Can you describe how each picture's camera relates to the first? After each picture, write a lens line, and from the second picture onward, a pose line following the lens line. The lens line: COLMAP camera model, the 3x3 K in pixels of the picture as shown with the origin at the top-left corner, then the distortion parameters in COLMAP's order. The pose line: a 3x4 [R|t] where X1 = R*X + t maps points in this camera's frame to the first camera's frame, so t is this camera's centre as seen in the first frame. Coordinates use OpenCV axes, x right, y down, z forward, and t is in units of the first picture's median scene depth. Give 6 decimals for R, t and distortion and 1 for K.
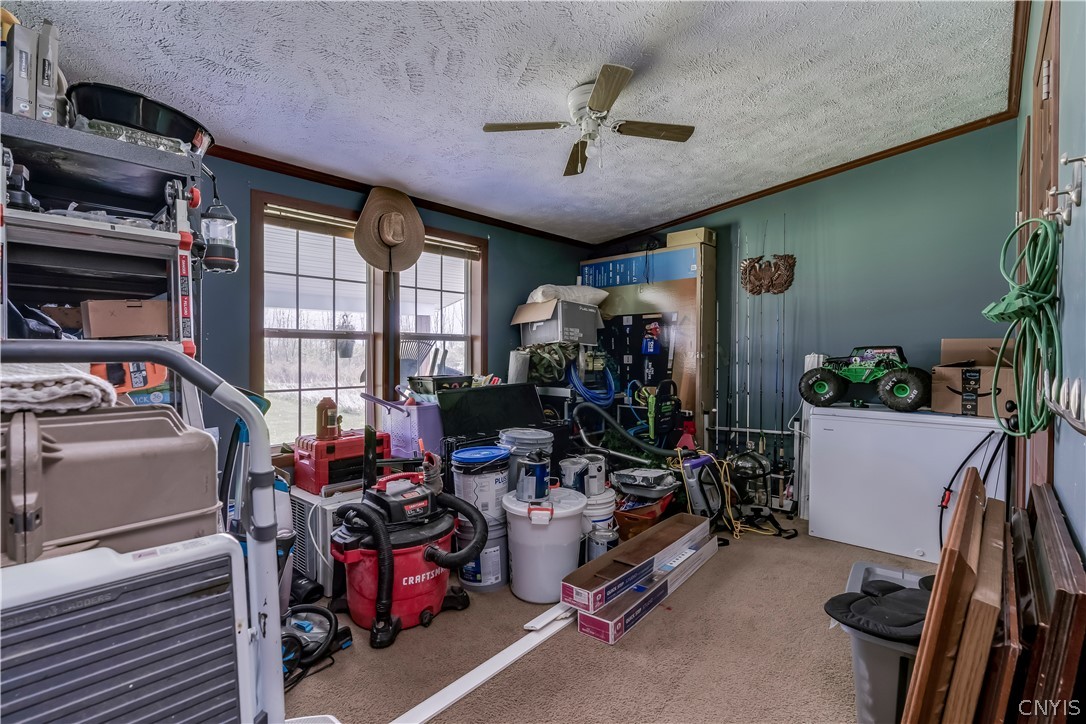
lens RADIAL K [[493.8, 0, 544.8], [0, 493.8, 352.5], [0, 0, 1]] dist [-0.004050, 0.001691]
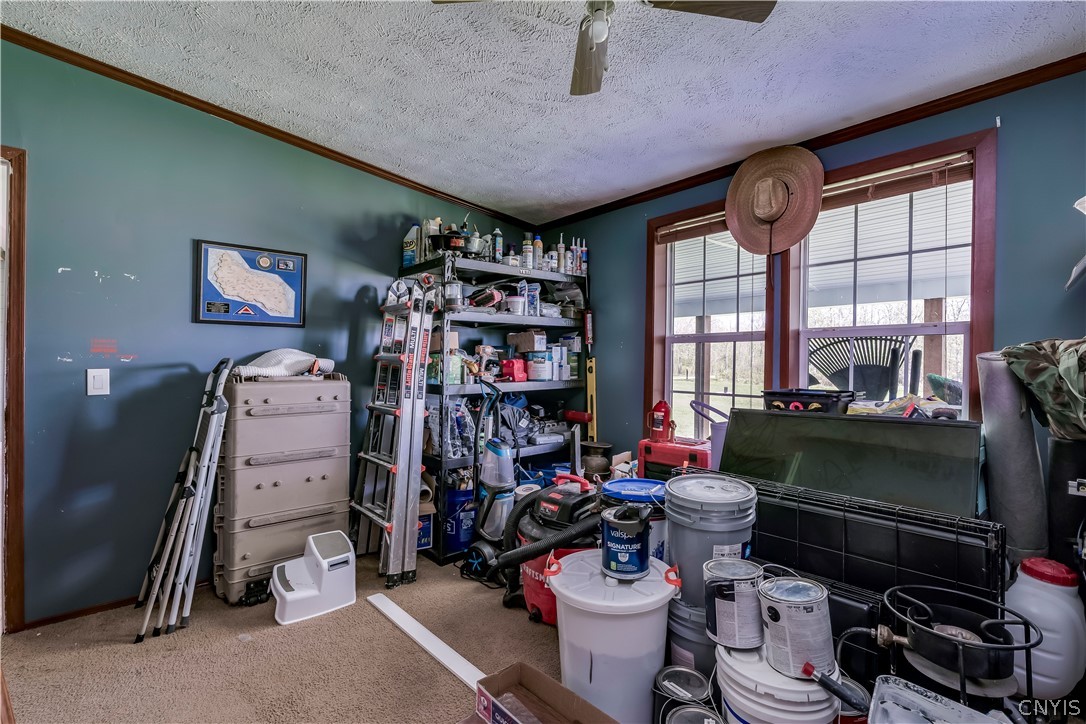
lens RADIAL K [[493.8, 0, 544.8], [0, 493.8, 352.5], [0, 0, 1]] dist [-0.004050, 0.001691]
pose [[-0.092312, -0.007815, -0.995699, 0.520404], [0.006045, 0.999946, -0.008409, -0.001957], [0.995712, -0.006796, -0.092260, 0.734201]]
